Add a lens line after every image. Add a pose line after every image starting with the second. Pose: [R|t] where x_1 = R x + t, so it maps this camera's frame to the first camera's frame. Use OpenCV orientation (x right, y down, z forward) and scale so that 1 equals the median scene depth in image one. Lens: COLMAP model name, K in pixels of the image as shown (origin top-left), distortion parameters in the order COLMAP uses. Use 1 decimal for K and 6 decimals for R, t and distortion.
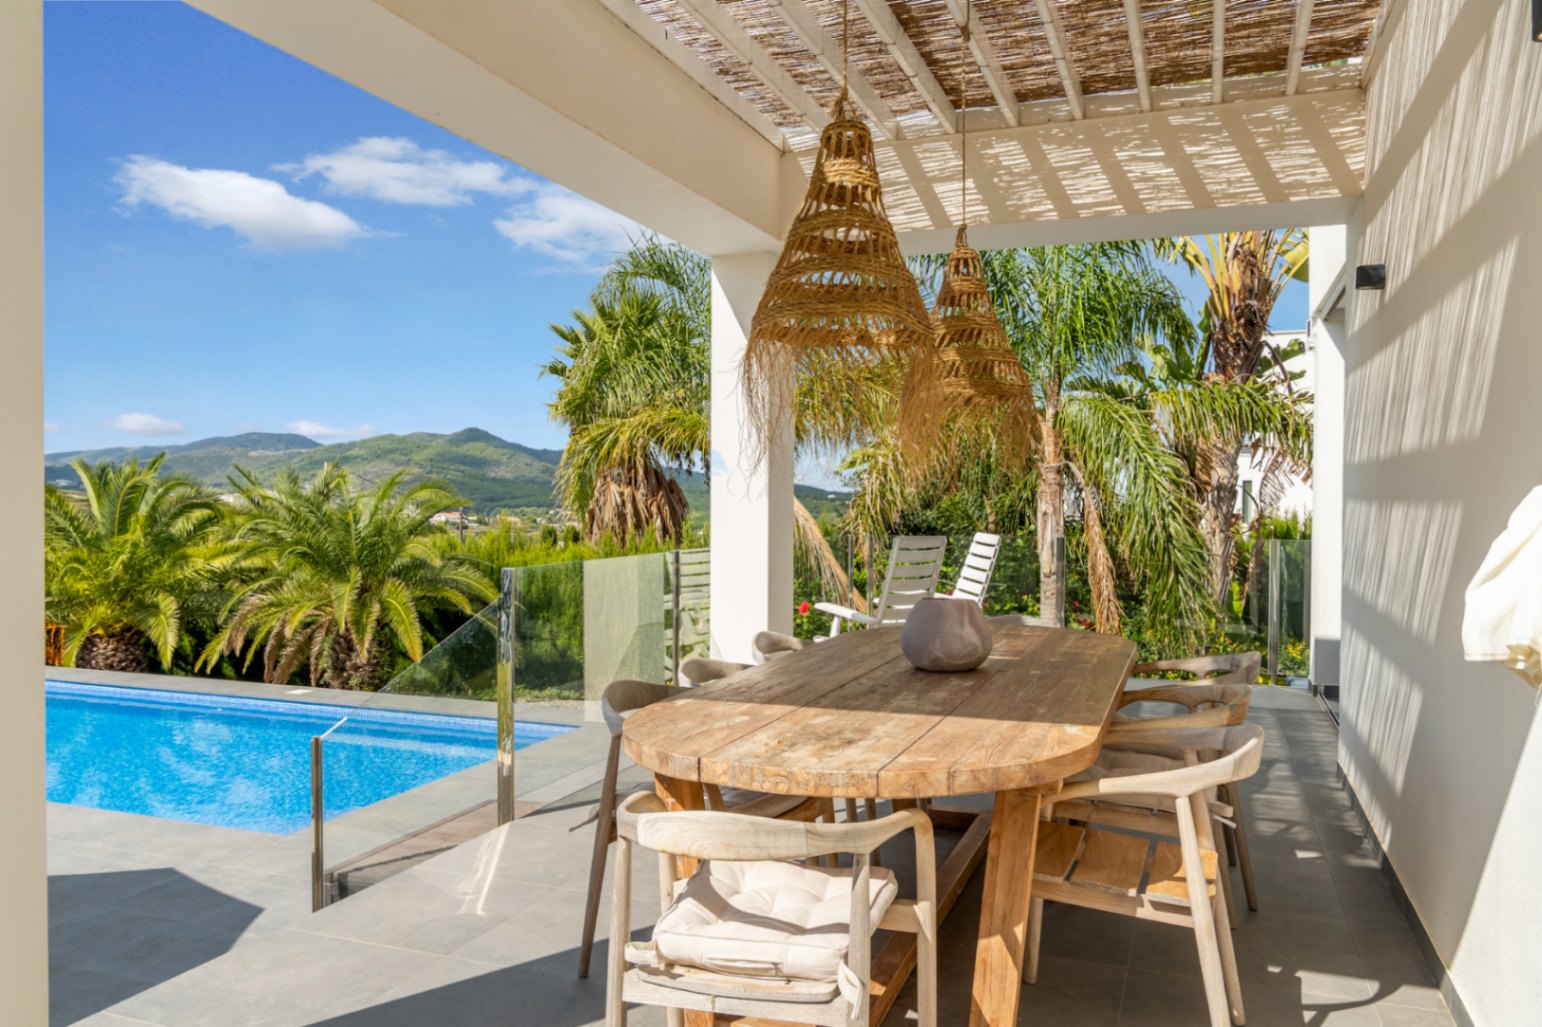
lens RADIAL K [[1104.2, 0, 771.0], [0, 1104.2, 513.5], [0, 0, 1]] dist [-0.018562, -0.000413]
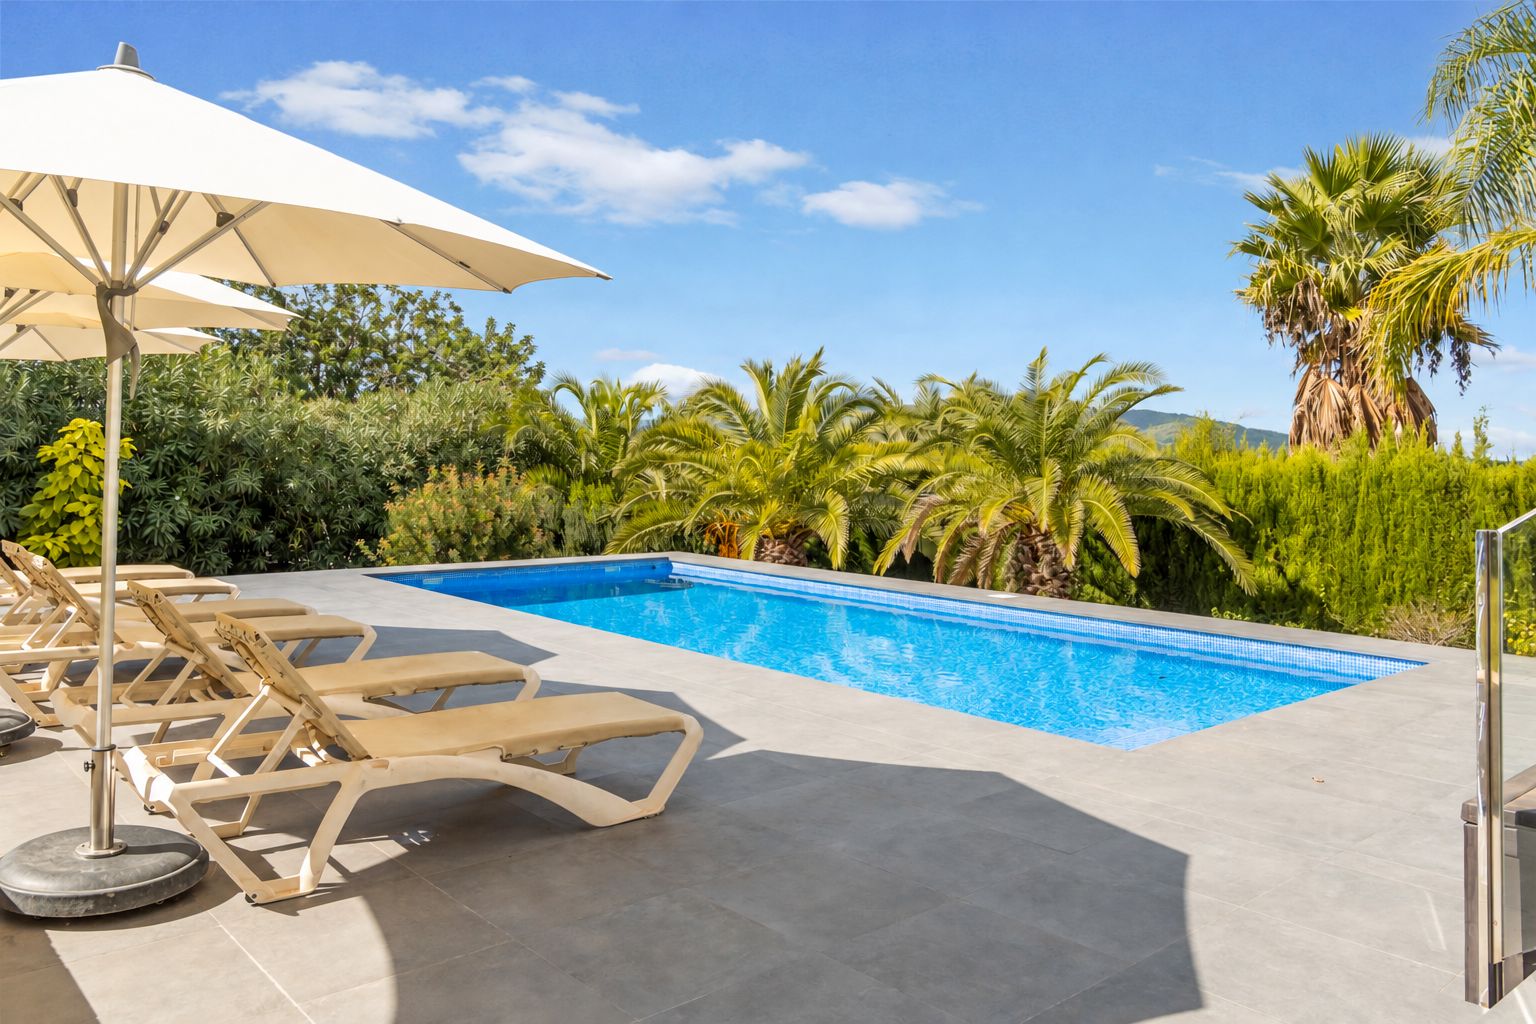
lens RADIAL K [[1099.9, 0, 768.0], [0, 1099.9, 512.0], [0, 0, 1]] dist [-0.018562, -0.000413]
pose [[0.885751, 0.030610, -0.463150, -0.171612], [-0.020489, 0.999429, 0.026869, 0.067303], [0.463708, -0.014310, 0.885873, 0.149477]]
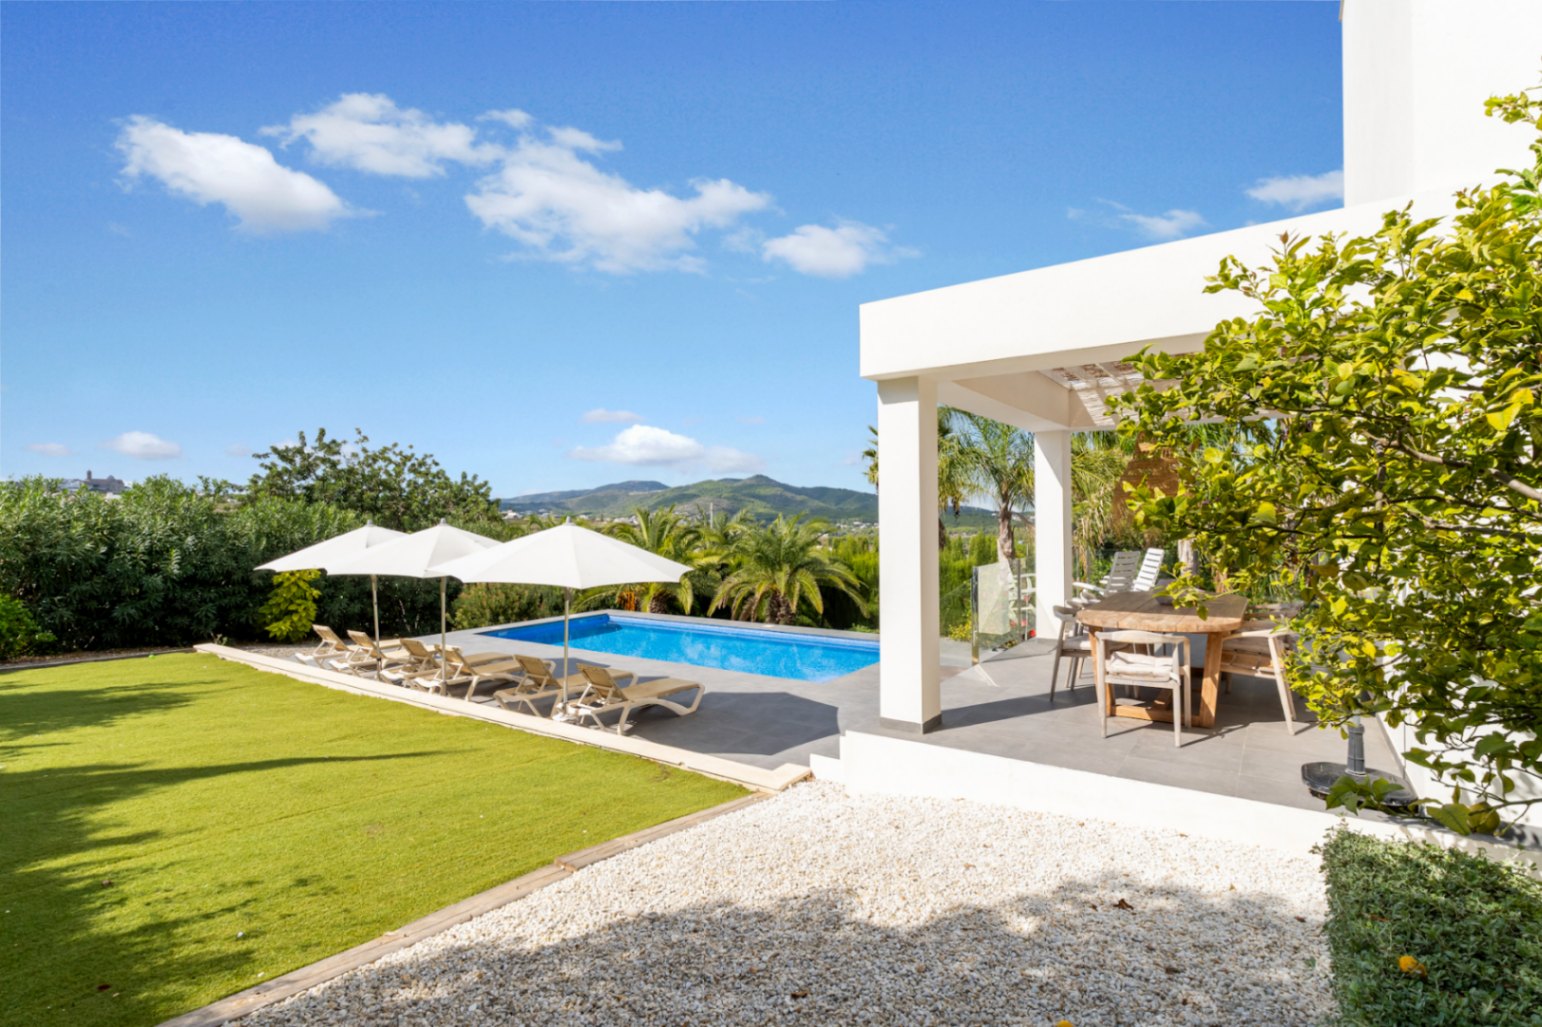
lens RADIAL K [[751.2, 0, 771.0], [0, 751.2, 513.5], [0, 0, 1]] dist [0.002079, -0.000207]
pose [[0.975383, -0.010455, -0.220269, -0.105574], [0.006694, 0.999819, -0.017814, -0.015131], [0.220415, 0.015901, 0.975277, -0.276237]]
